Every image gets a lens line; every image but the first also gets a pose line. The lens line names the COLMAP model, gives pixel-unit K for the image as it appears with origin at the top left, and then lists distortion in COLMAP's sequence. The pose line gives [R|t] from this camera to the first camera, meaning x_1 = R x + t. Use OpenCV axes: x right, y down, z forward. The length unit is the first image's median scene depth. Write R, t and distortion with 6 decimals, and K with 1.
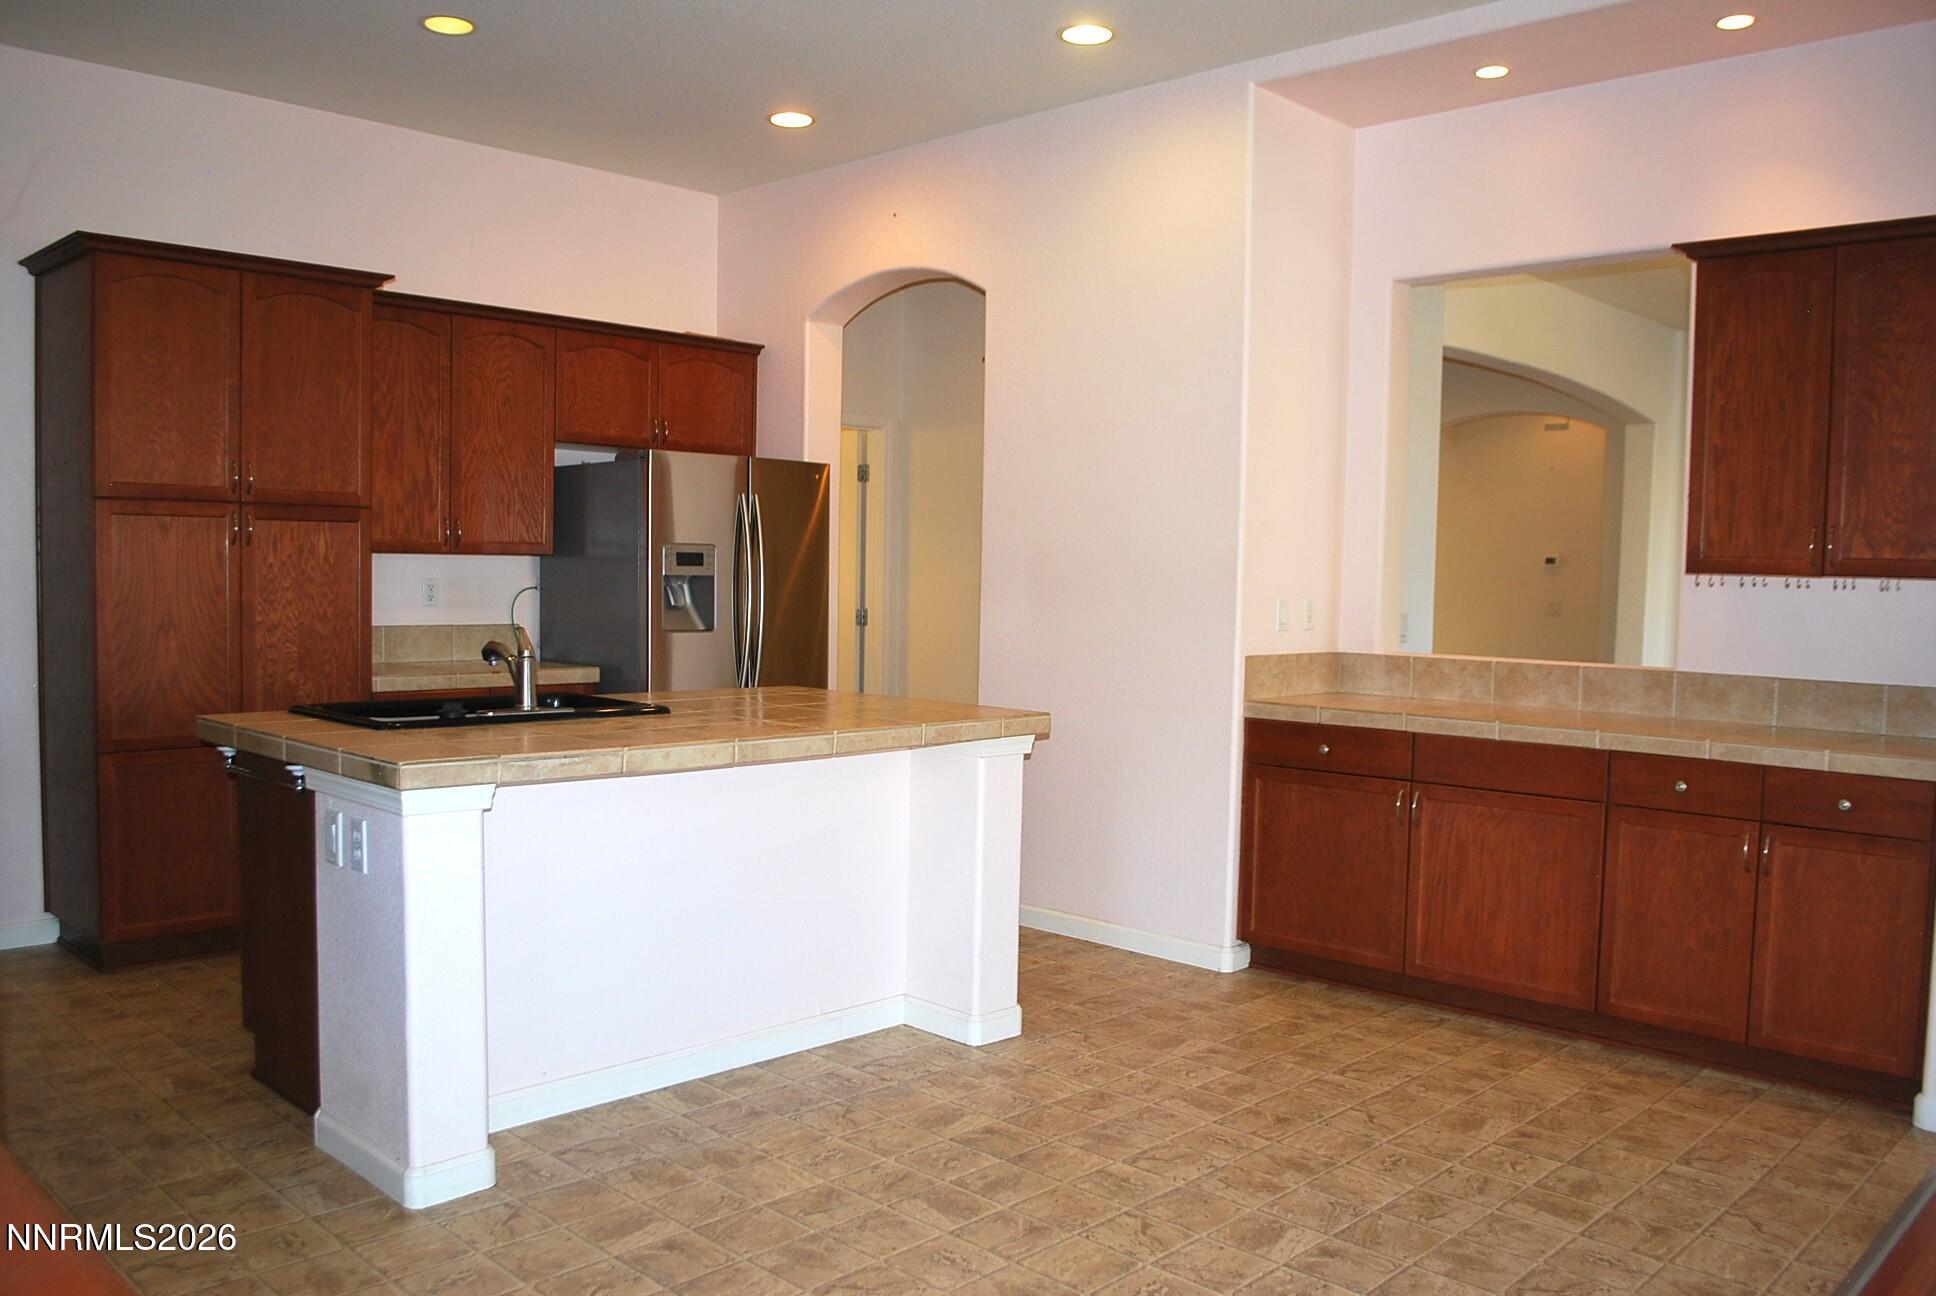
lens RADIAL K [[1536.9, 0, 949.6], [0, 1536.9, 667.4], [0, 0, 1]] dist [-0.085017, 0.014607]
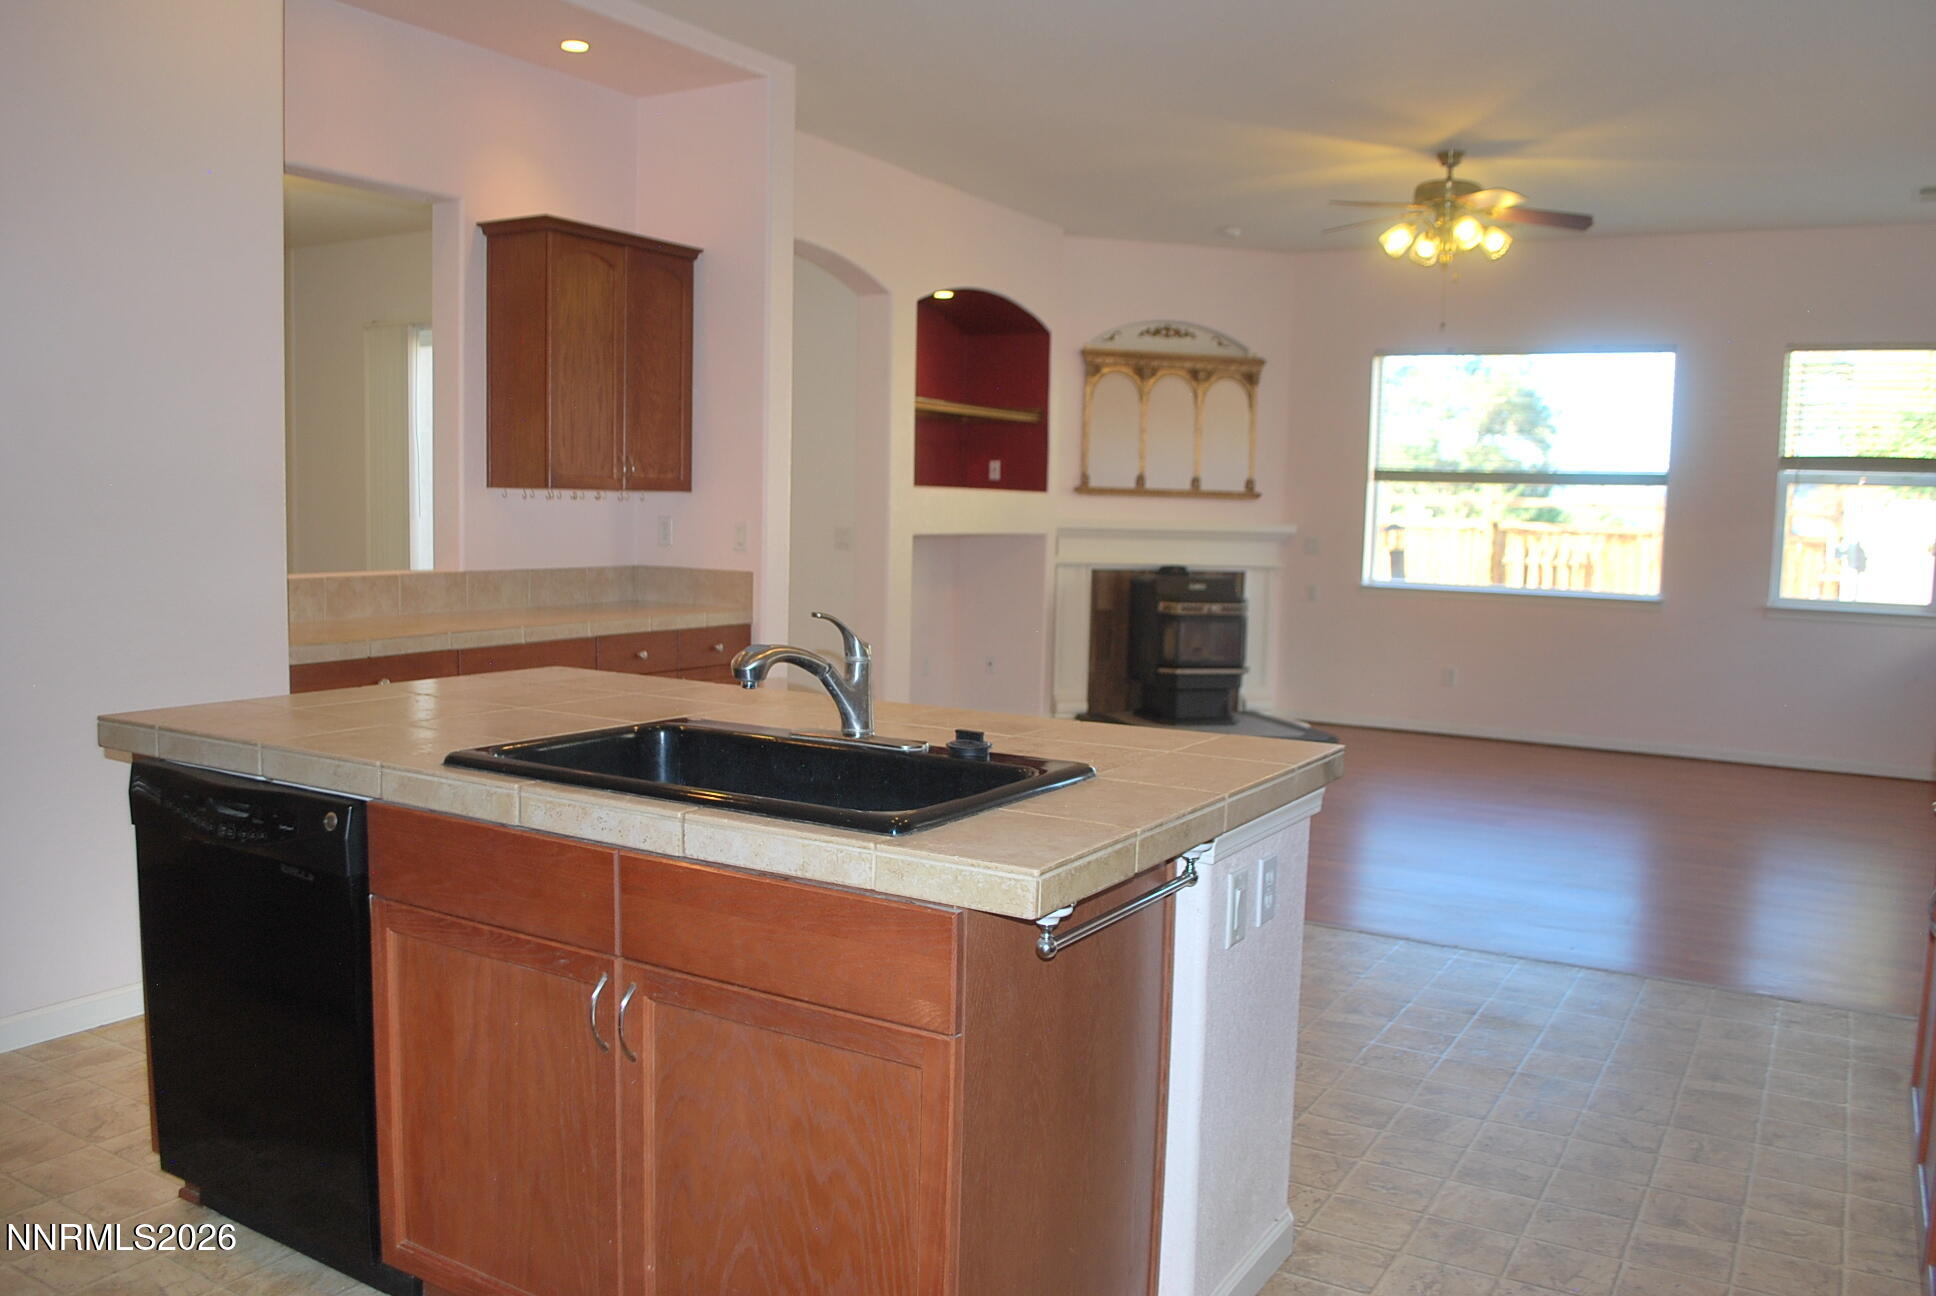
lens RADIAL K [[1536.9, 0, 949.6], [0, 1536.9, 667.4], [0, 0, 1]] dist [-0.085017, 0.014607]
pose [[-0.232207, -0.127860, 0.964226, -0.702031], [0.033777, 0.989664, 0.139368, -0.071018], [-0.972080, 0.064931, -0.225488, 0.860047]]
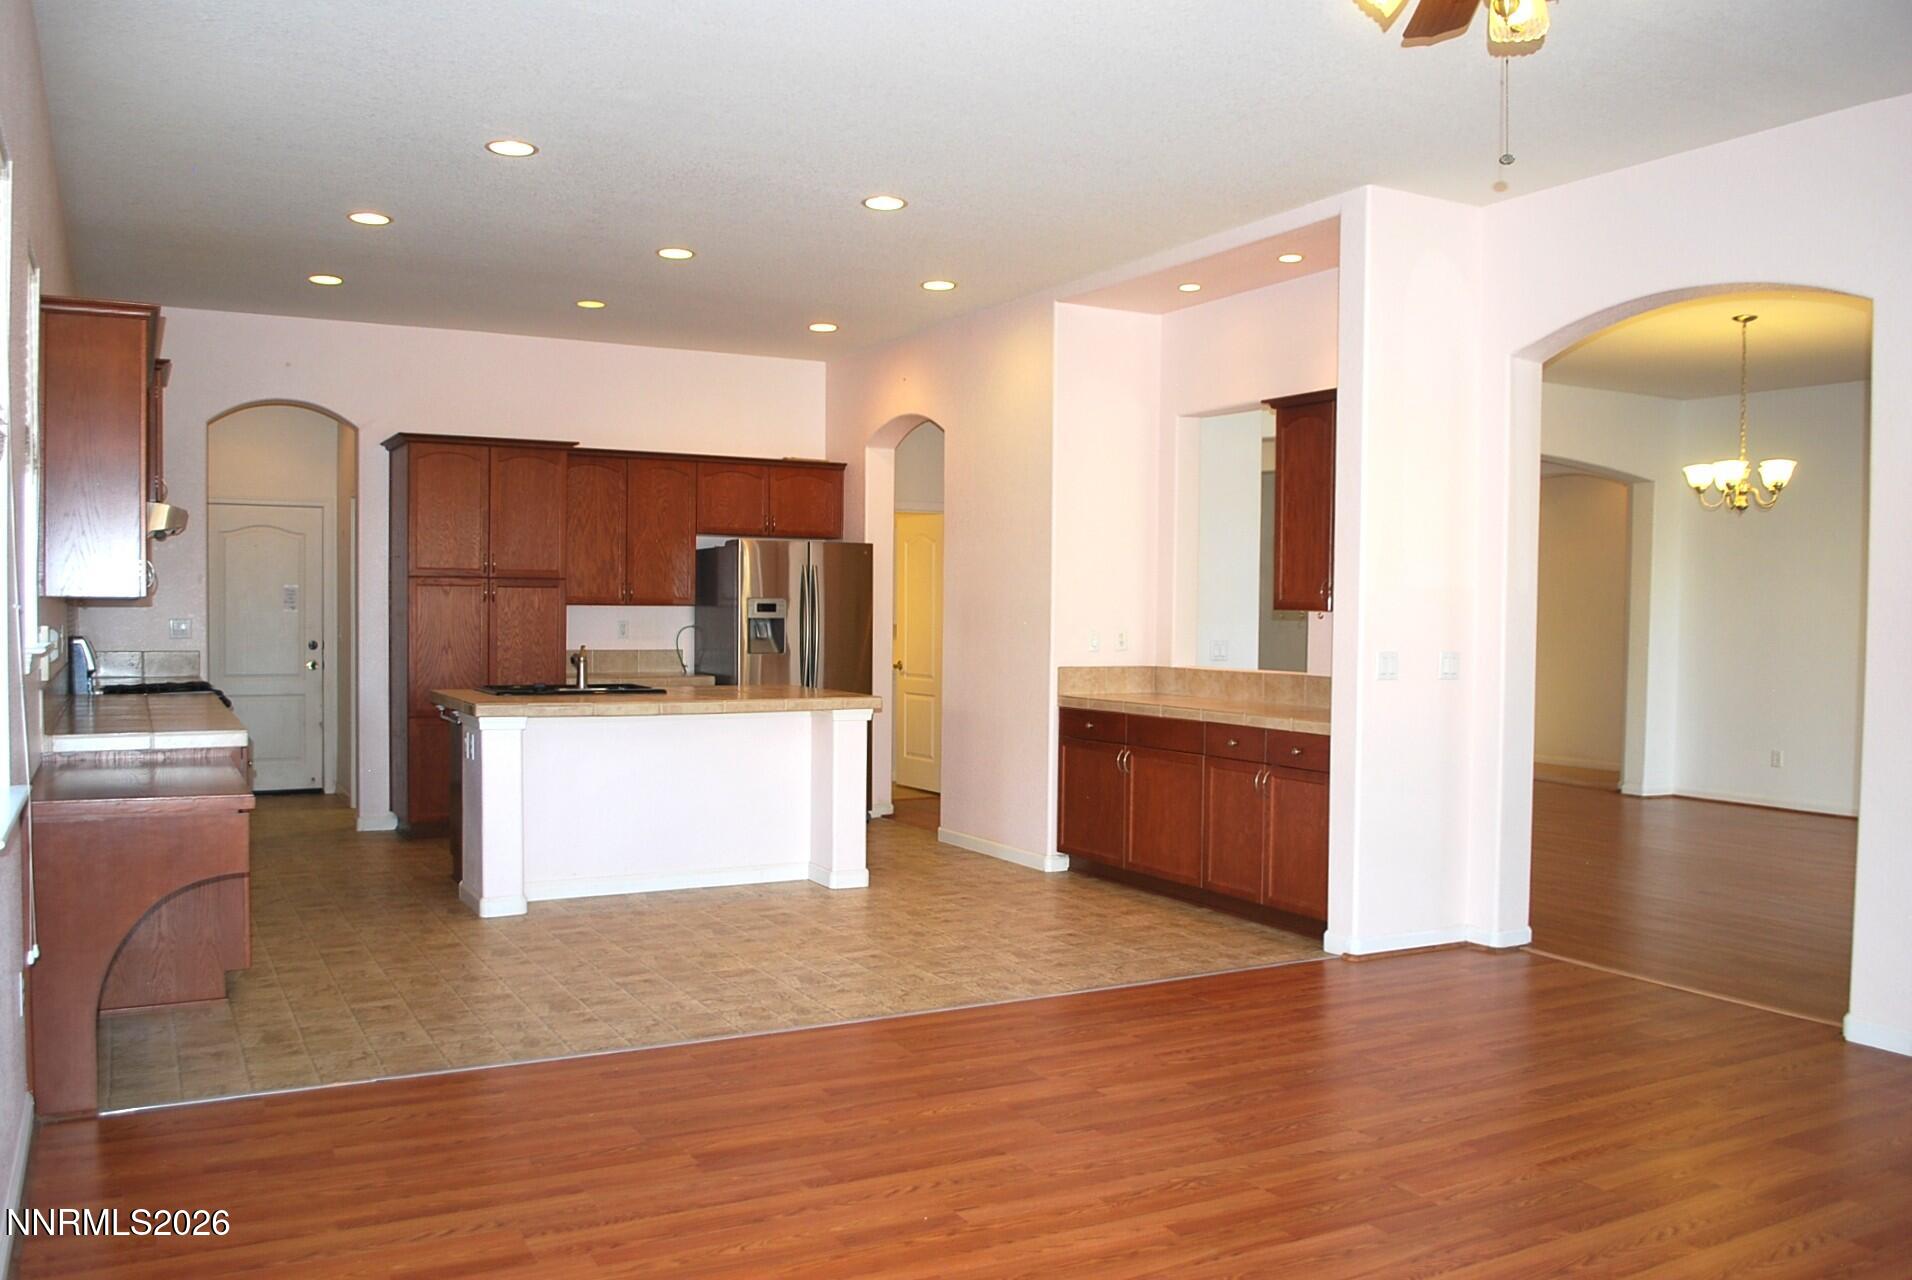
lens RADIAL K [[1535.6, 0, 959.6], [0, 1535.6, 663.0], [0, 0, 1]] dist [-0.120706, 0.000175]
pose [[0.958076, 0.001535, -0.286510, 0.537194], [-0.011019, 0.999443, -0.031492, 0.038223], [0.286302, 0.033329, 0.957560, -0.507943]]
